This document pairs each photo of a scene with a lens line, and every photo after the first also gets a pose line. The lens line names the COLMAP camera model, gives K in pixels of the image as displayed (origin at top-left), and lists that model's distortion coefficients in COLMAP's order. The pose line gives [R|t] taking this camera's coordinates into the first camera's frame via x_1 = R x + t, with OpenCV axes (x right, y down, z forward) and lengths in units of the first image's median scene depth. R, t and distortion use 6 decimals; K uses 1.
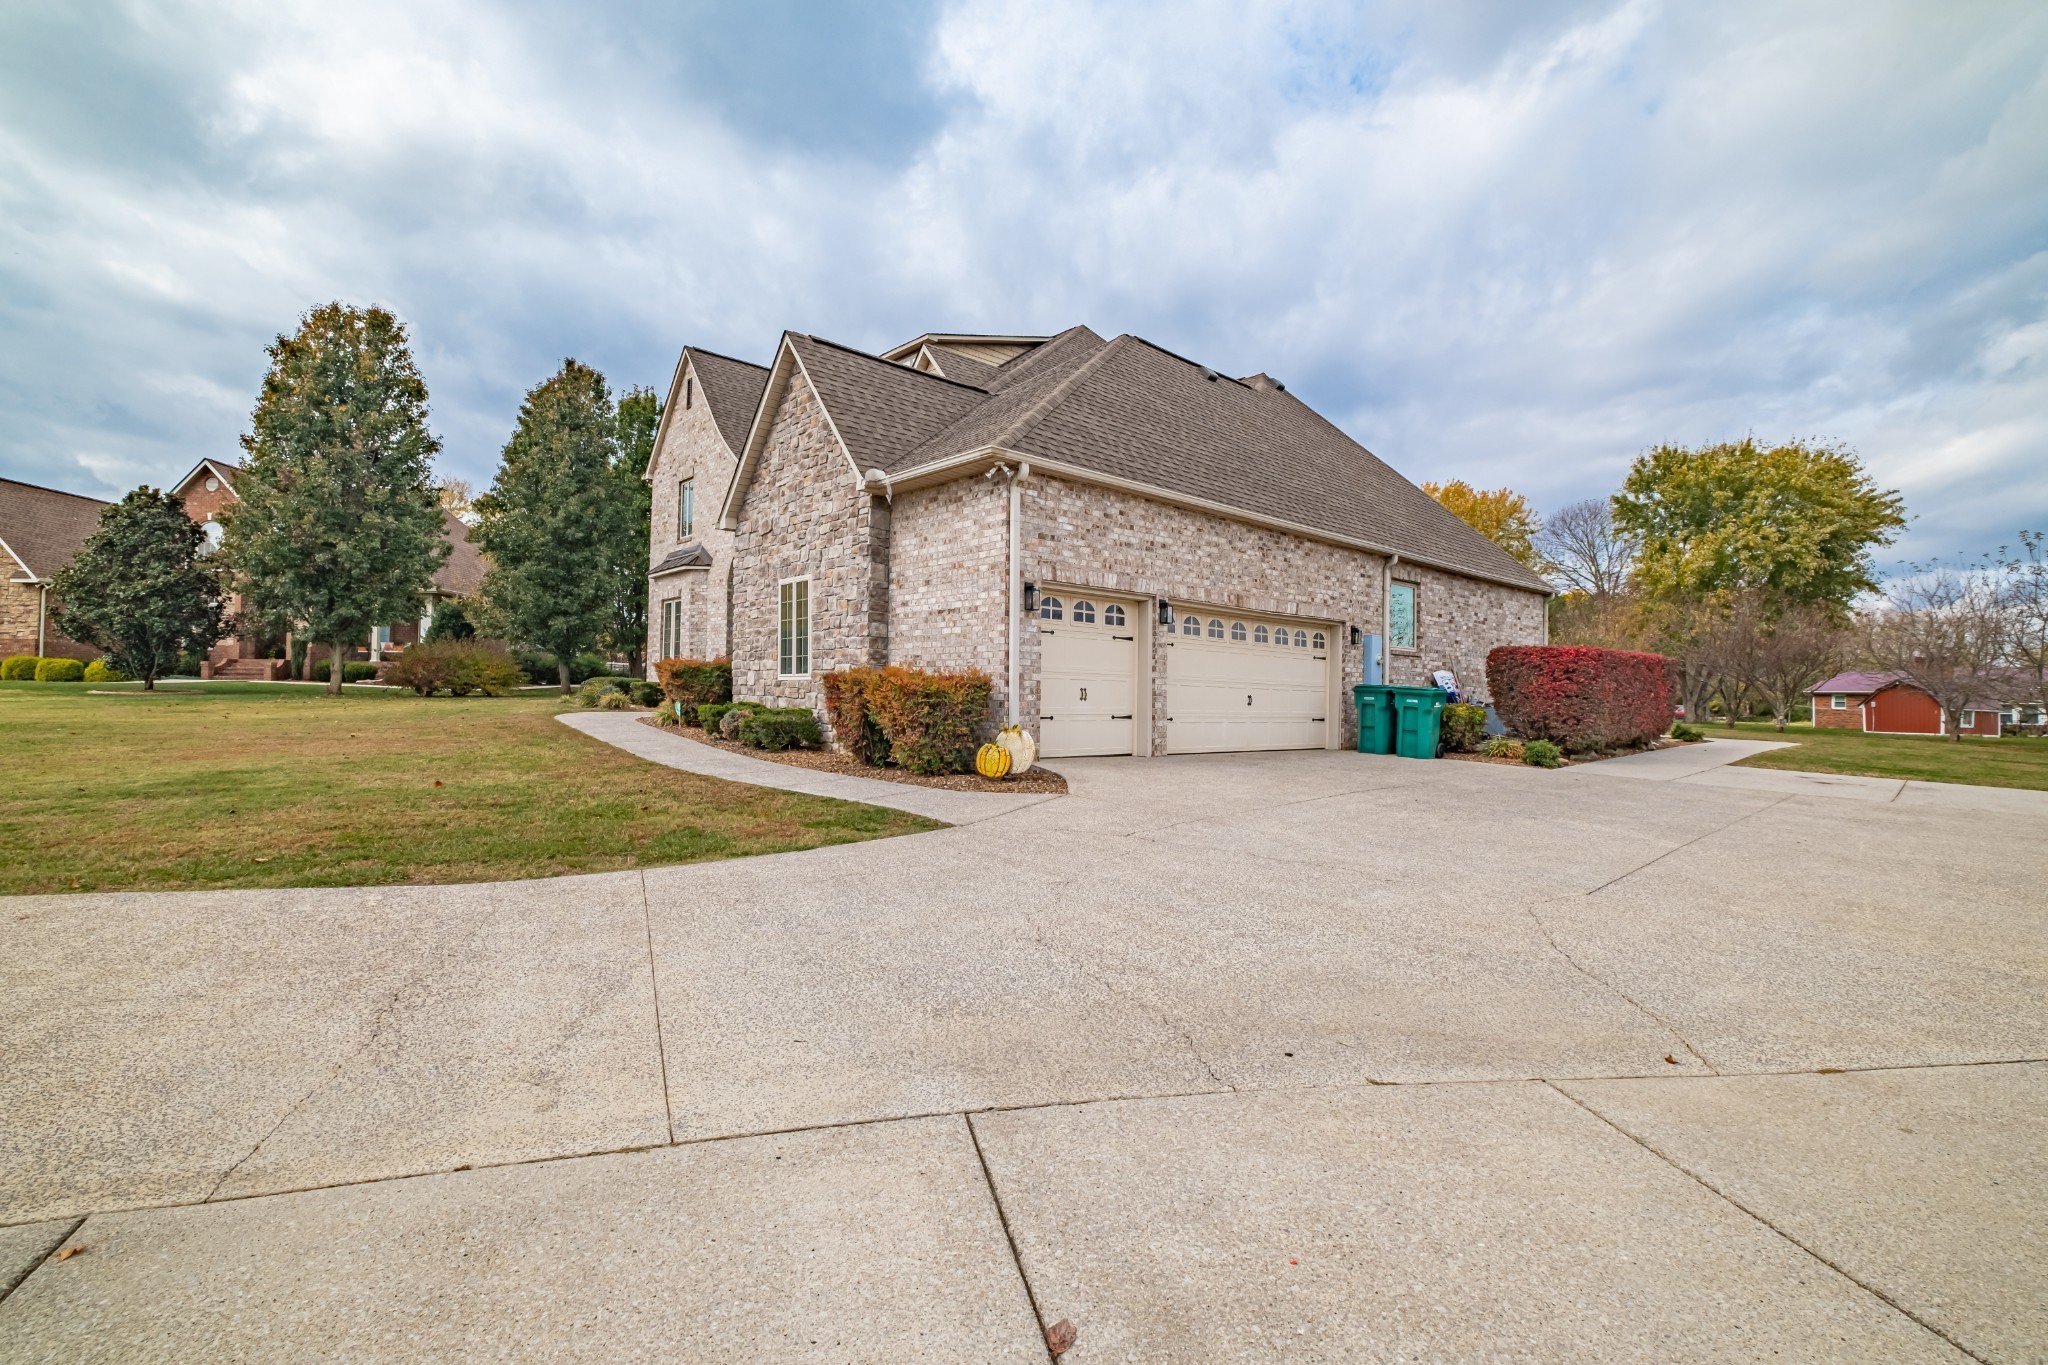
lens RADIAL K [[910.4, 0, 1016.1], [0, 910.4, 675.7], [0, 0, 1]] dist [-0.025343, 0.000000]
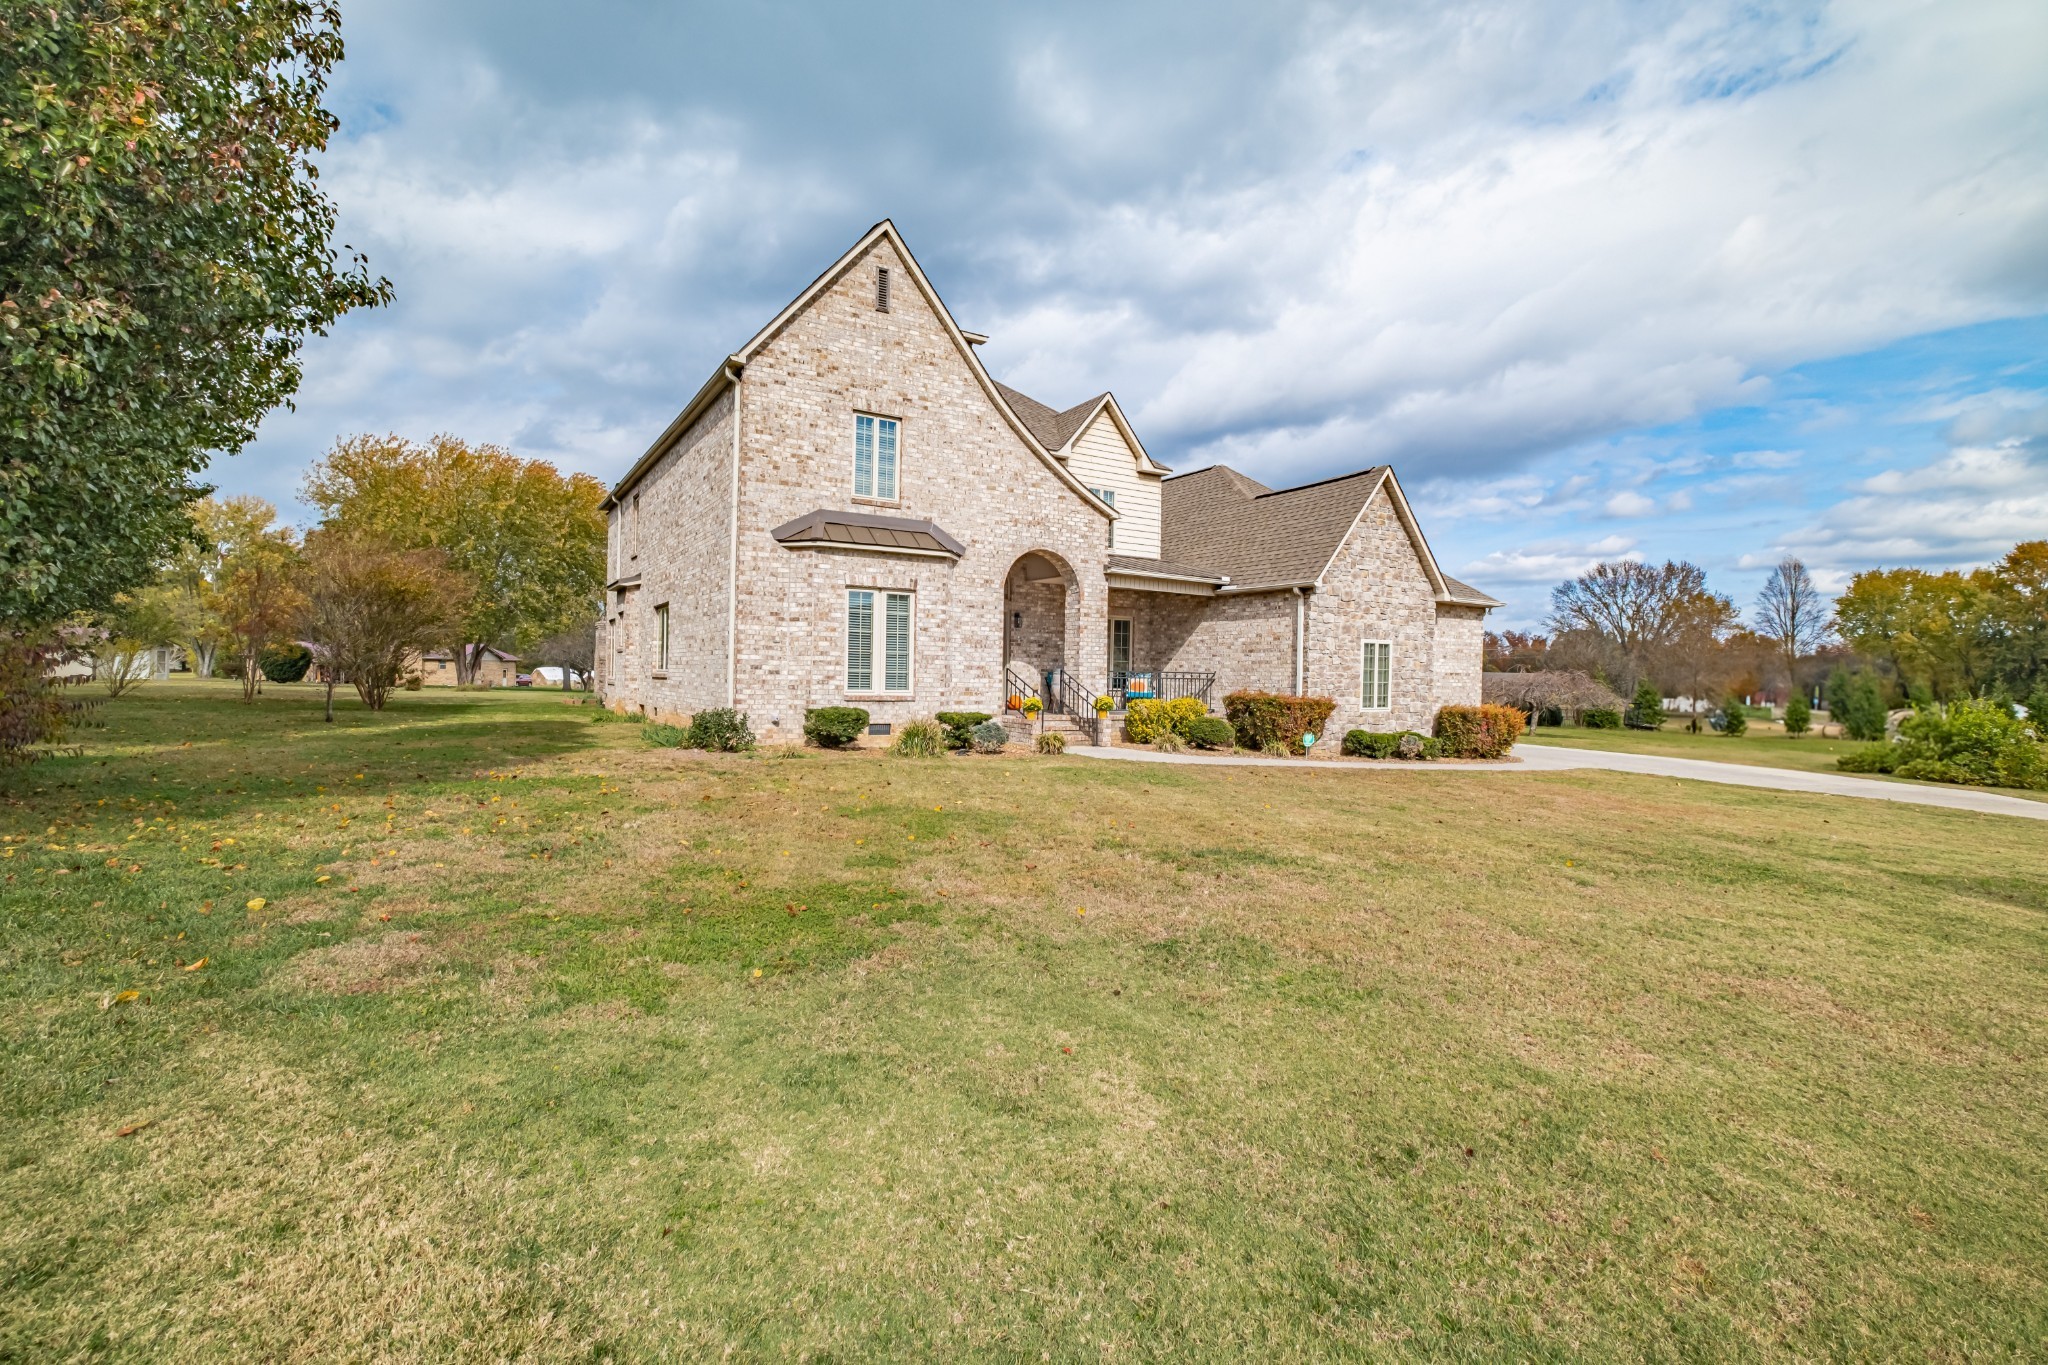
lens RADIAL K [[910.4, 0, 1016.1], [0, 910.4, 675.7], [0, 0, 1]] dist [-0.025343, 0.000000]
pose [[0.178503, -0.011222, 0.983875, -1.880628], [-0.033679, 0.999279, 0.017508, -0.062387], [-0.983363, -0.036261, 0.177997, 1.404129]]
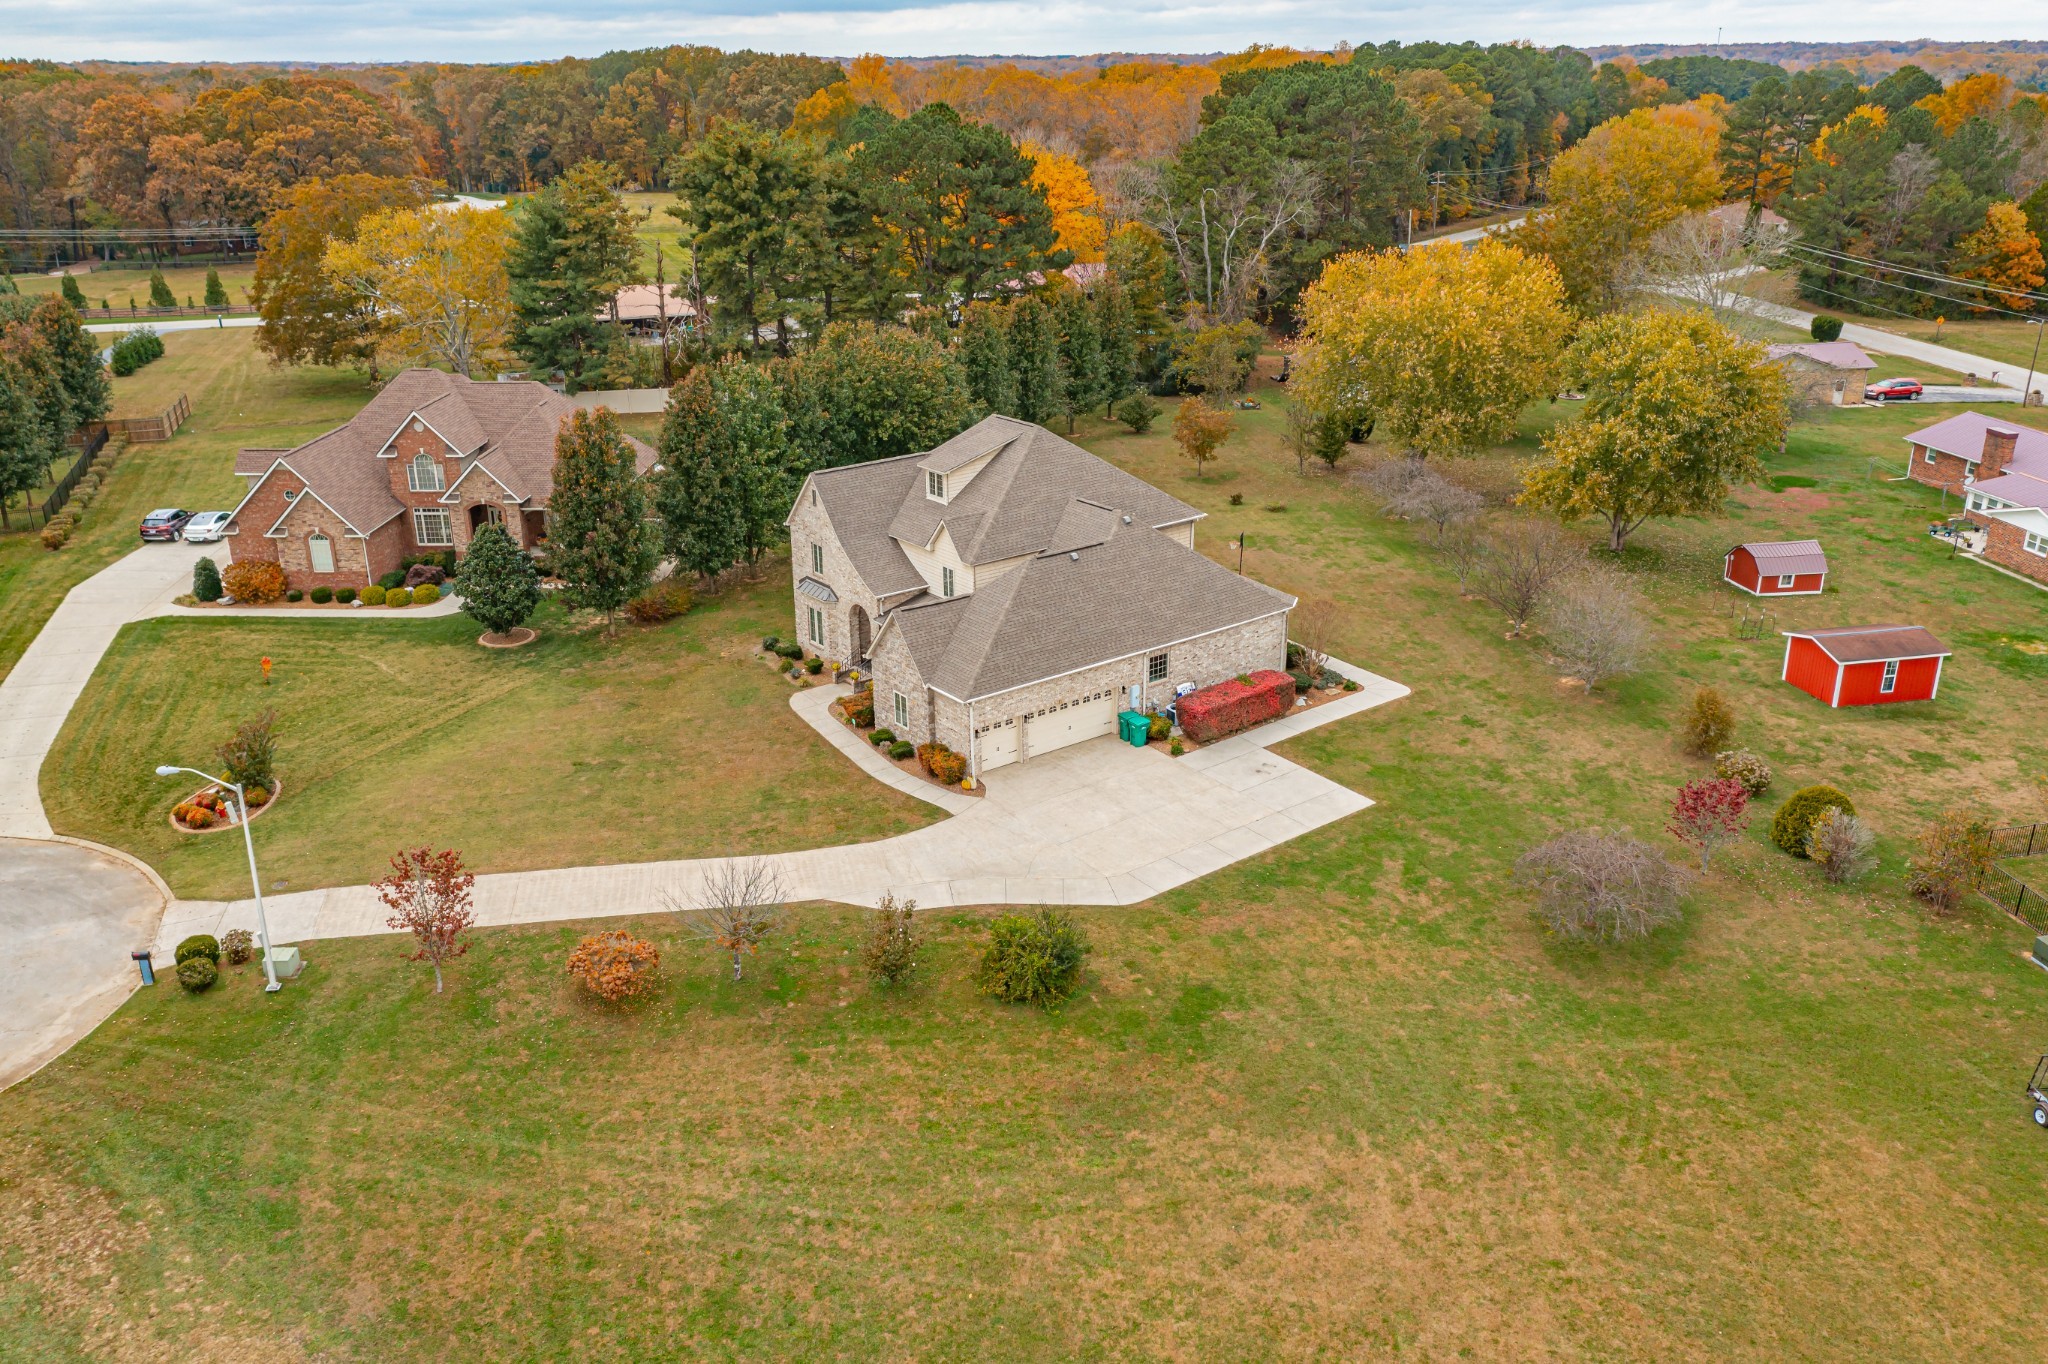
lens RADIAL K [[1620.9, 0, 1022.9], [0, 1620.9, 669.6], [0, 0, 1]] dist [-0.009442, 0.044607]
pose [[0.997002, 0.002242, -0.077348, 0.556163], [0.026543, 0.929027, 0.369058, -2.151785], [0.072686, -0.370005, 0.926182, -3.814178]]
